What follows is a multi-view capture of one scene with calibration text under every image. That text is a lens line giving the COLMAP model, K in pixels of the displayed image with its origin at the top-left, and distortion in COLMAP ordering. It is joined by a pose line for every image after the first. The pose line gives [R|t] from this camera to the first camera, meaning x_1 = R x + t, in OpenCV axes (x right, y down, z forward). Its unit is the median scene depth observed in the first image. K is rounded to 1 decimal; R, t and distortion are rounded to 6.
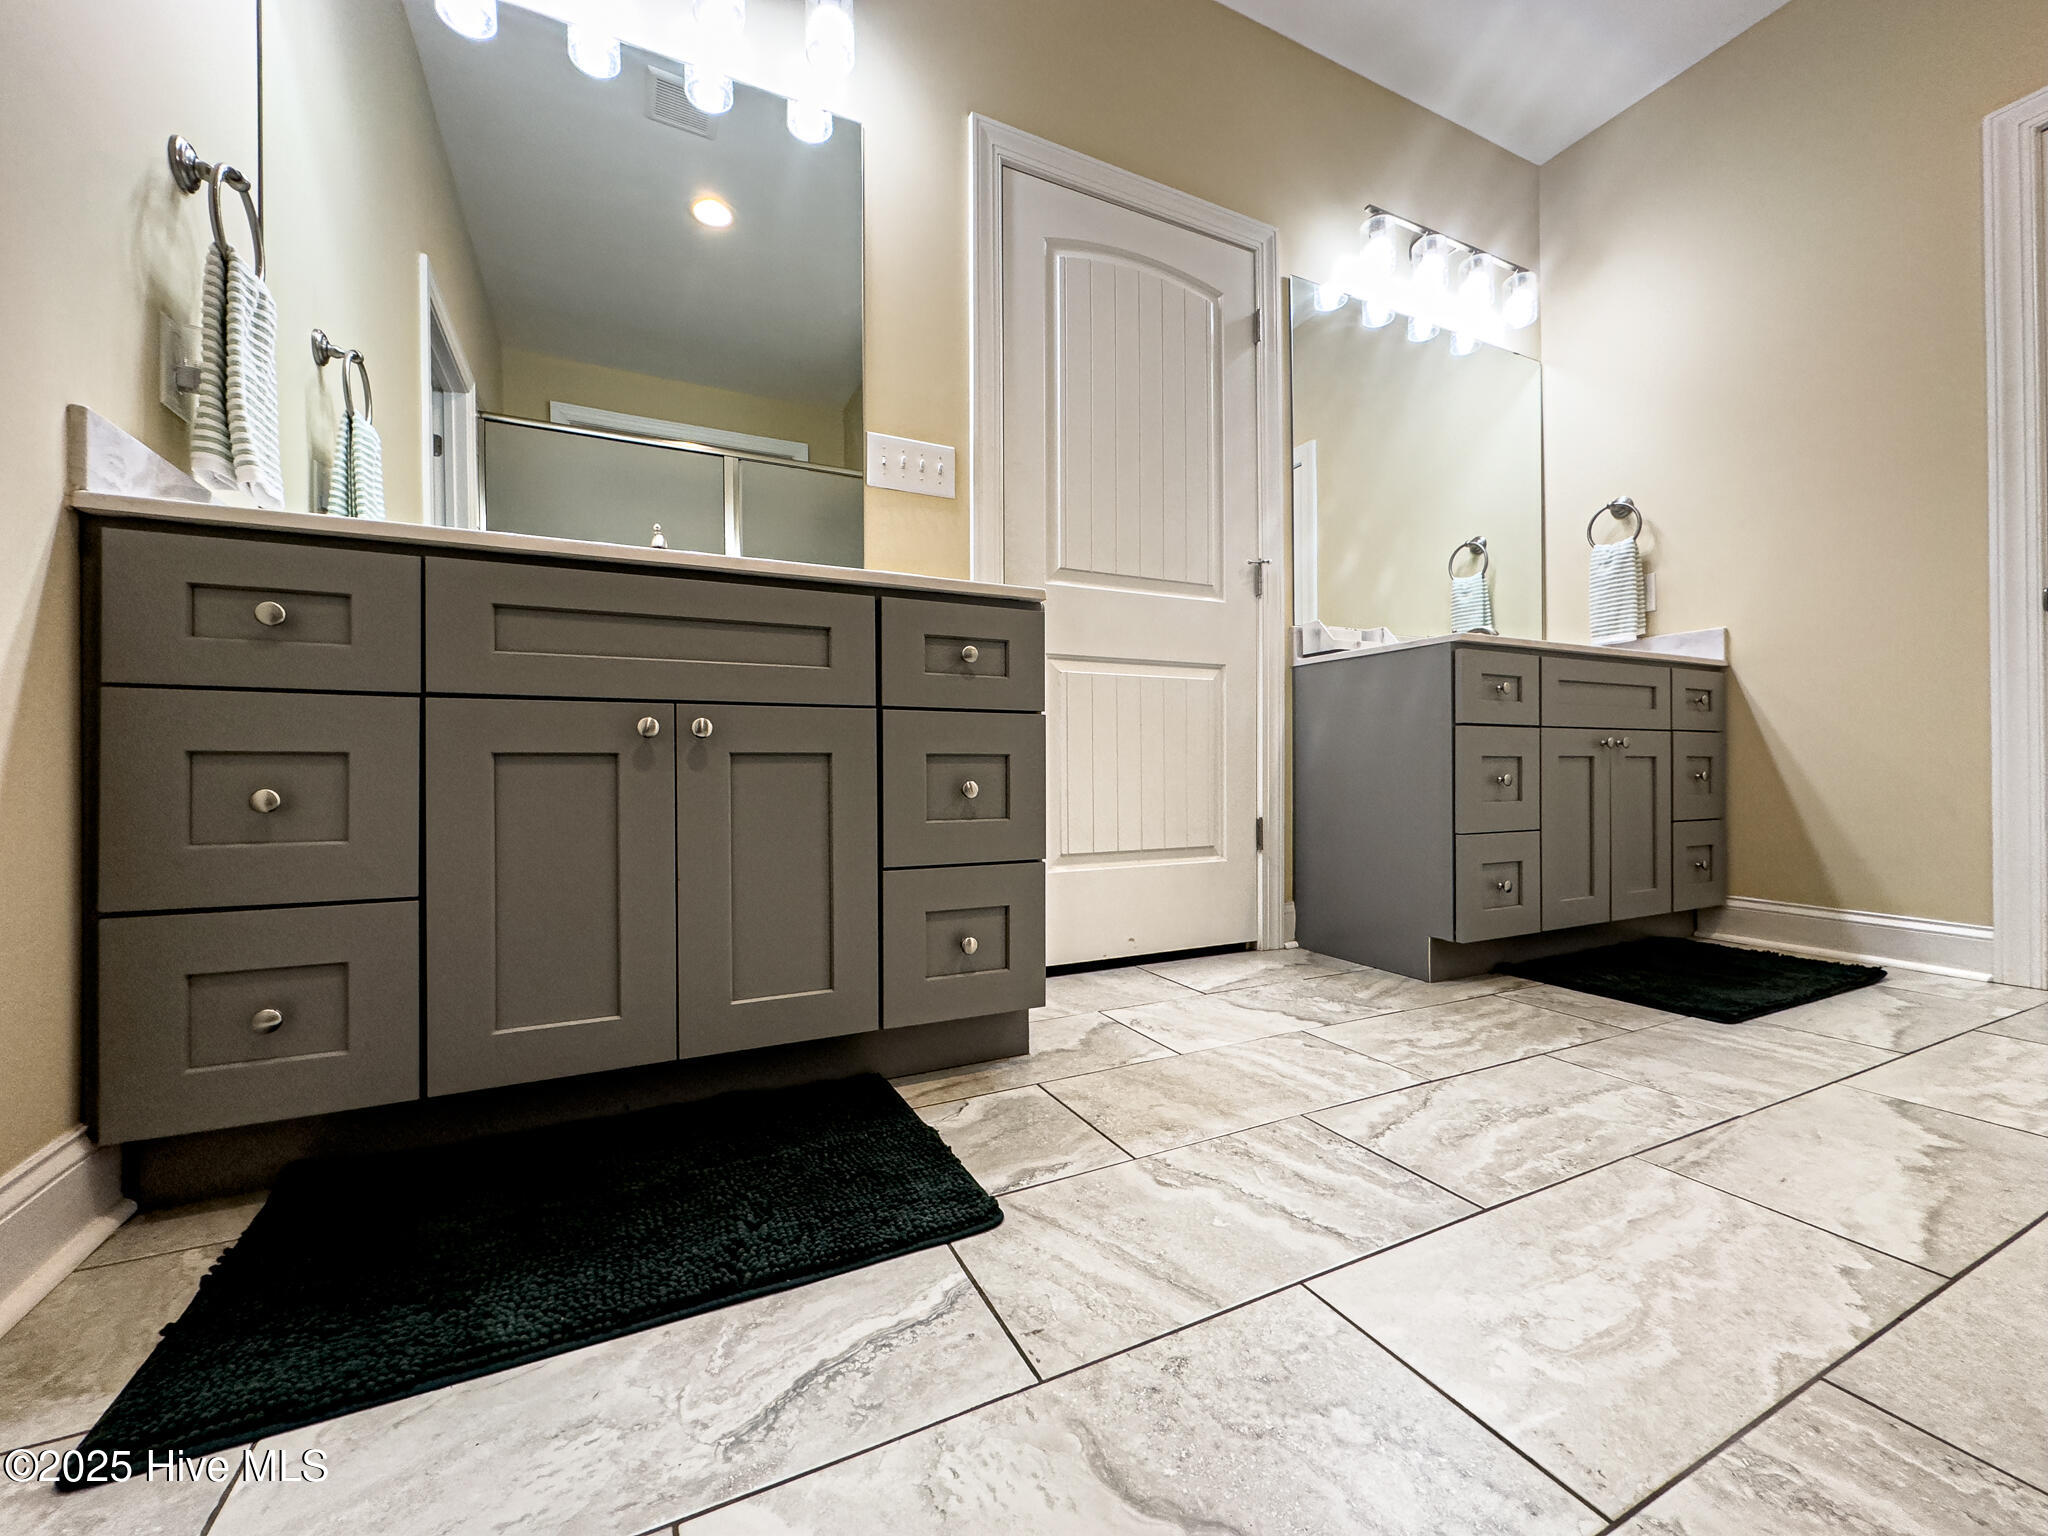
lens RADIAL K [[816.8, 0, 1023.2], [0, 816.8, 767.1], [0, 0, 1]] dist [-0.003010, 0.000785]
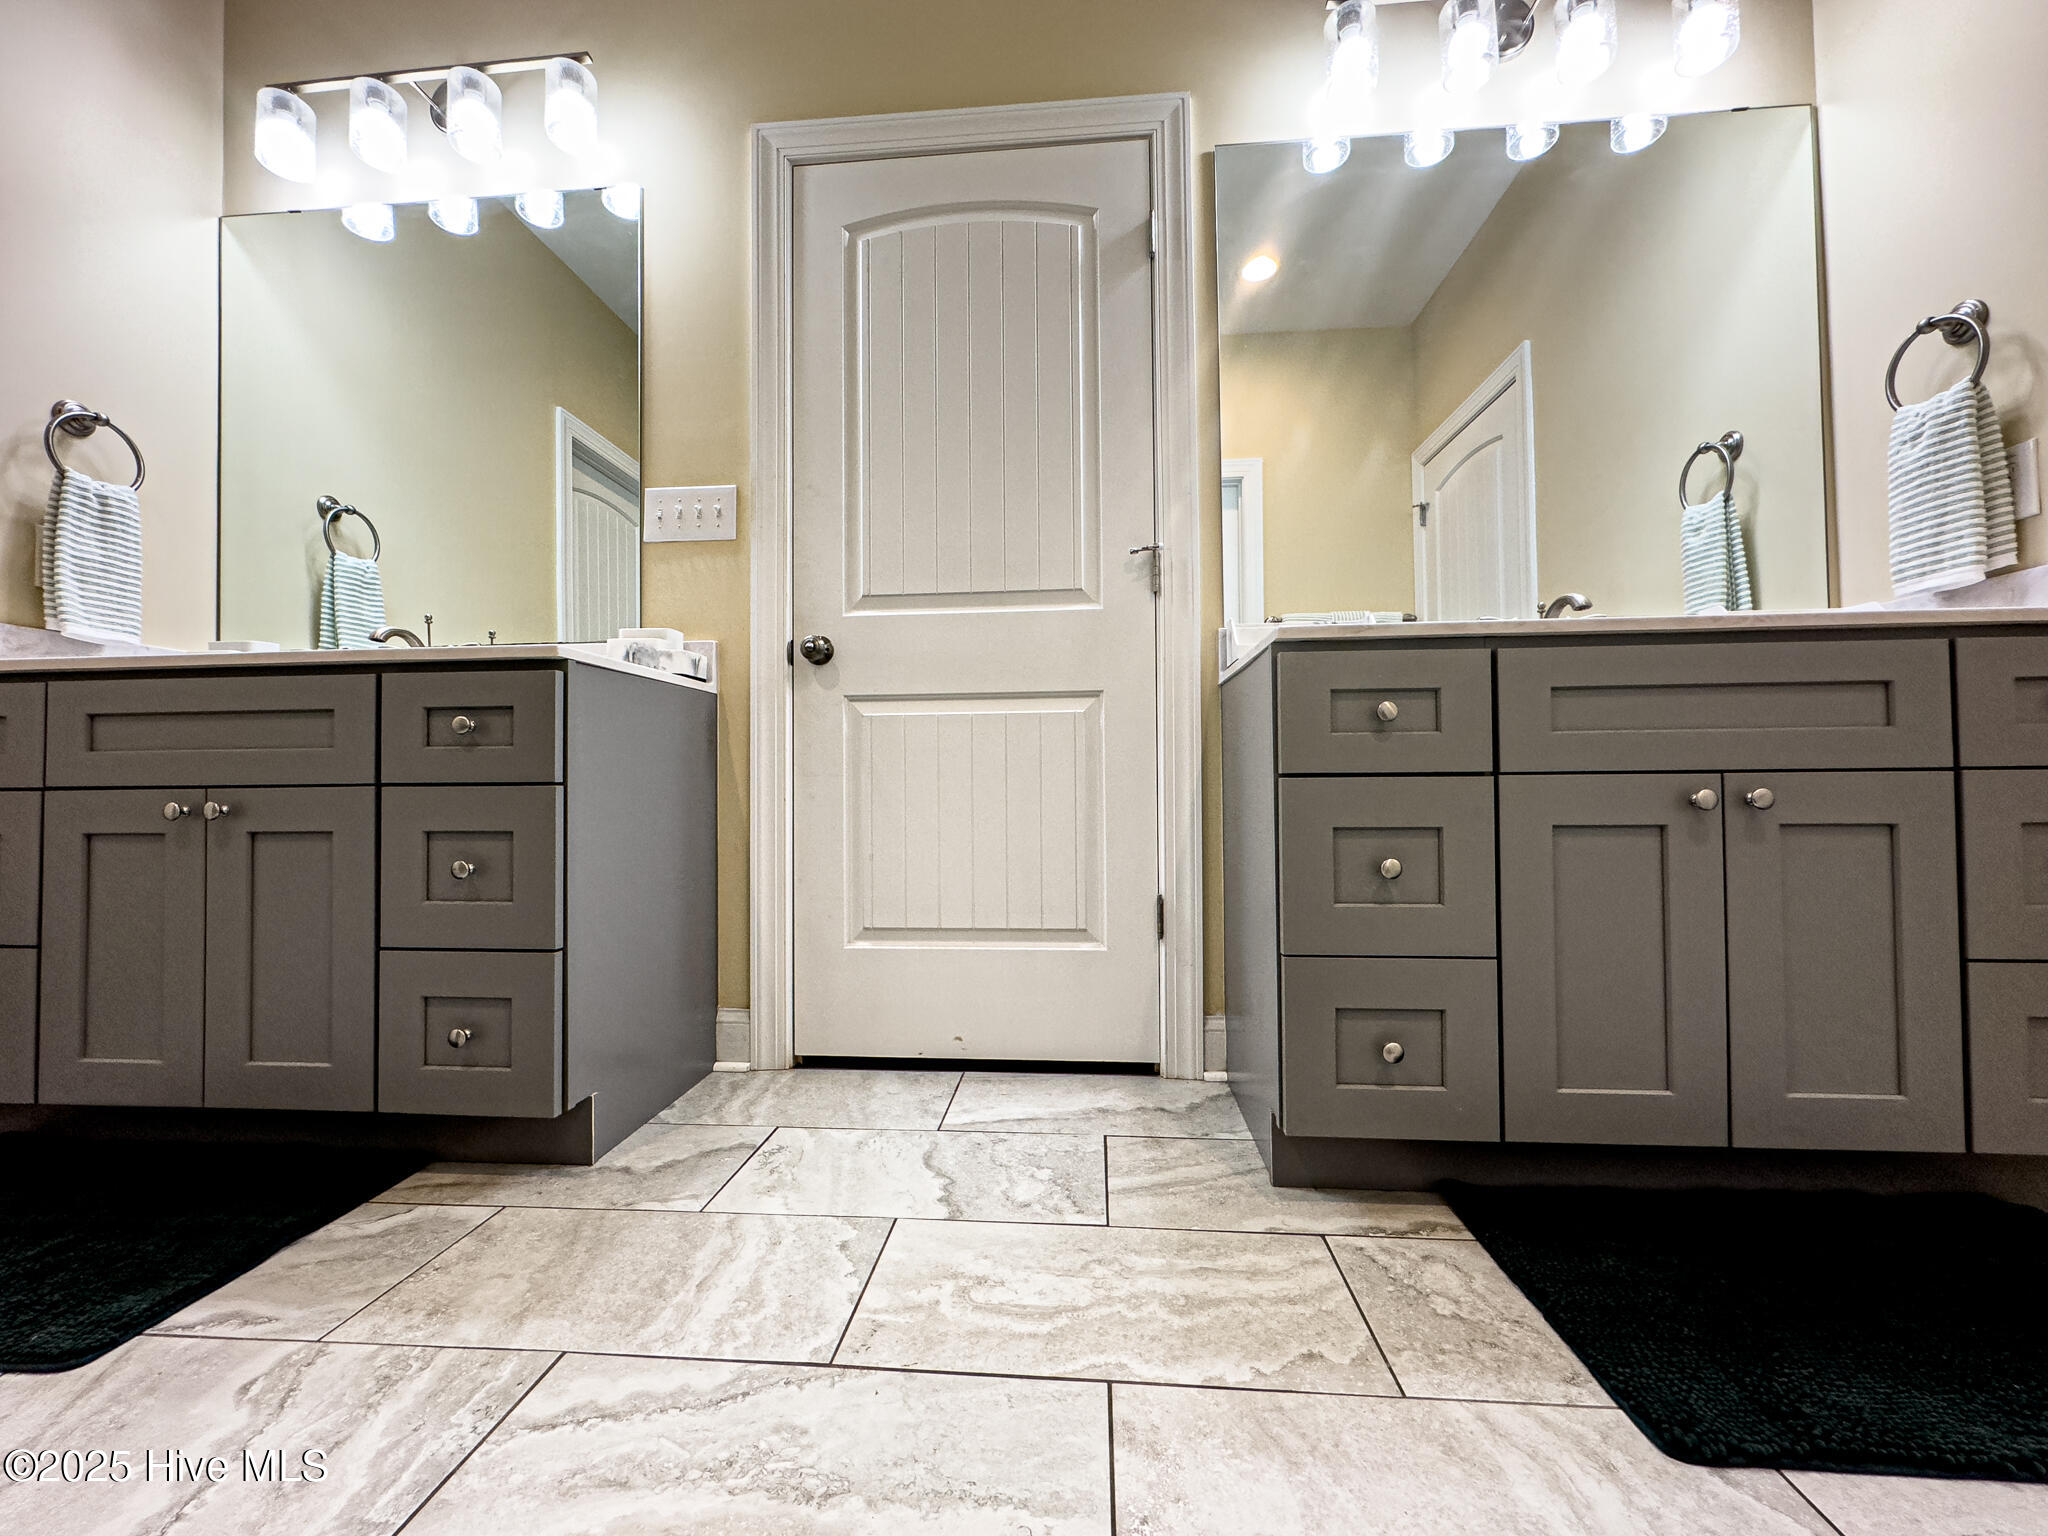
lens RADIAL K [[816.8, 0, 1023.3], [0, 816.8, 767.0], [0, 0, 1]] dist [-0.003010, 0.000785]
pose [[0.859111, -0.014789, -0.511575, 0.828324], [0.006116, 0.999808, -0.018632, -0.059040], [0.511752, 0.012878, 0.859037, 0.451772]]
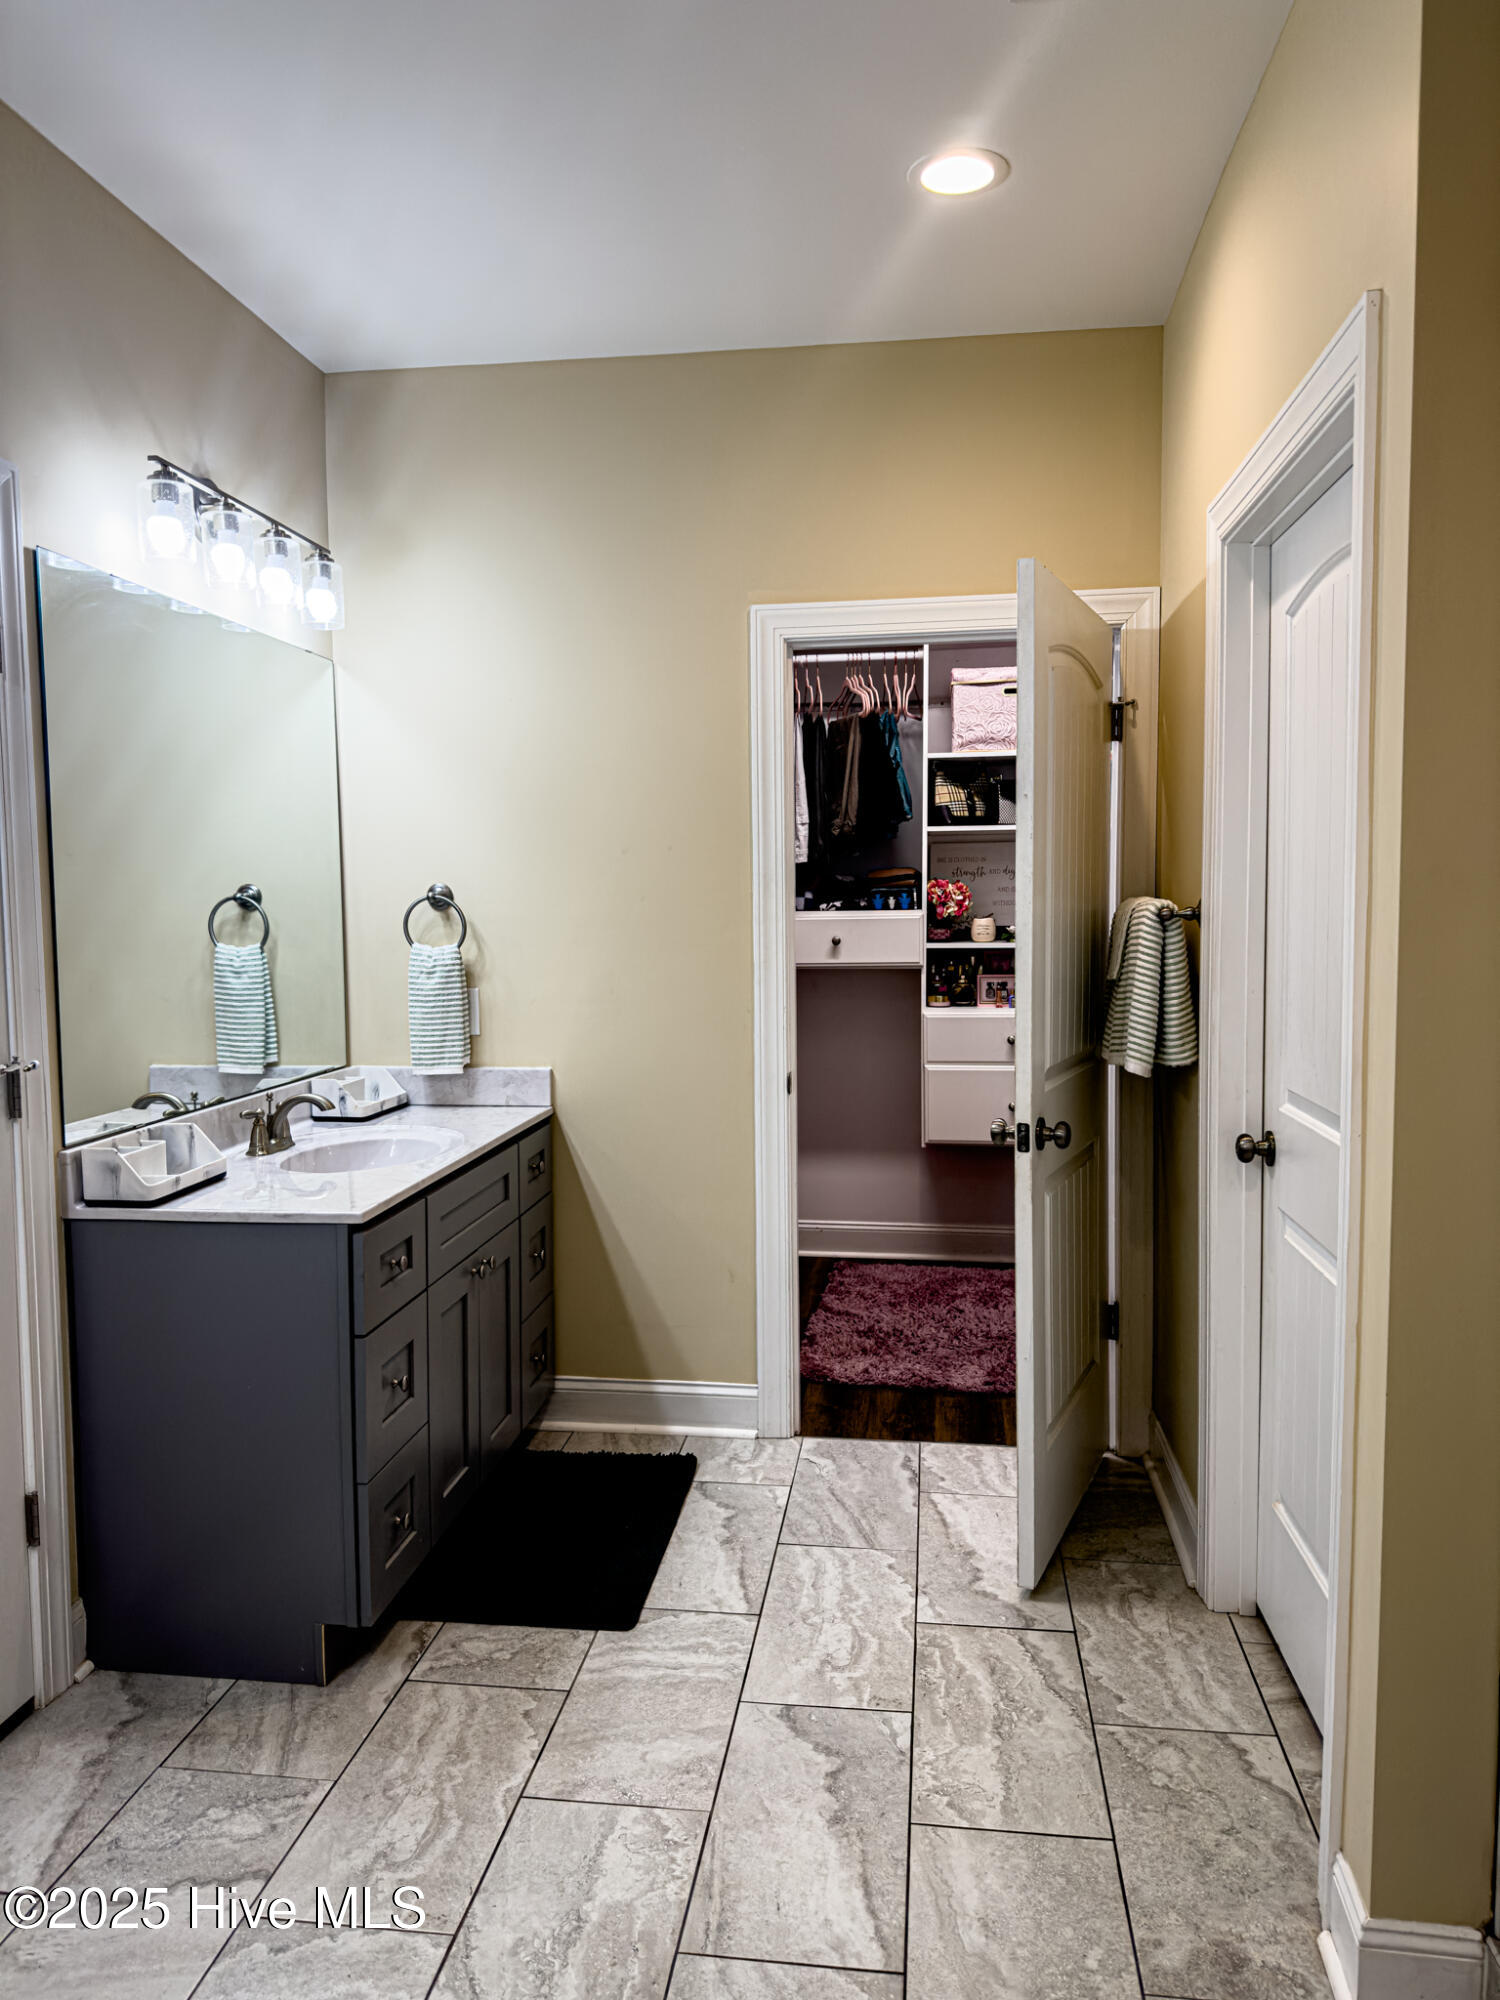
lens RADIAL K [[1409.4, 0, 761.4], [0, 1409.4, 997.3], [0, 0, 1]] dist [0.021116, -0.031956]
pose [[0.546683, -0.058487, 0.835295, -0.372858], [0.002064, 0.997649, 0.068504, -0.535542], [-0.837337, -0.035726, 0.545518, 0.025714]]
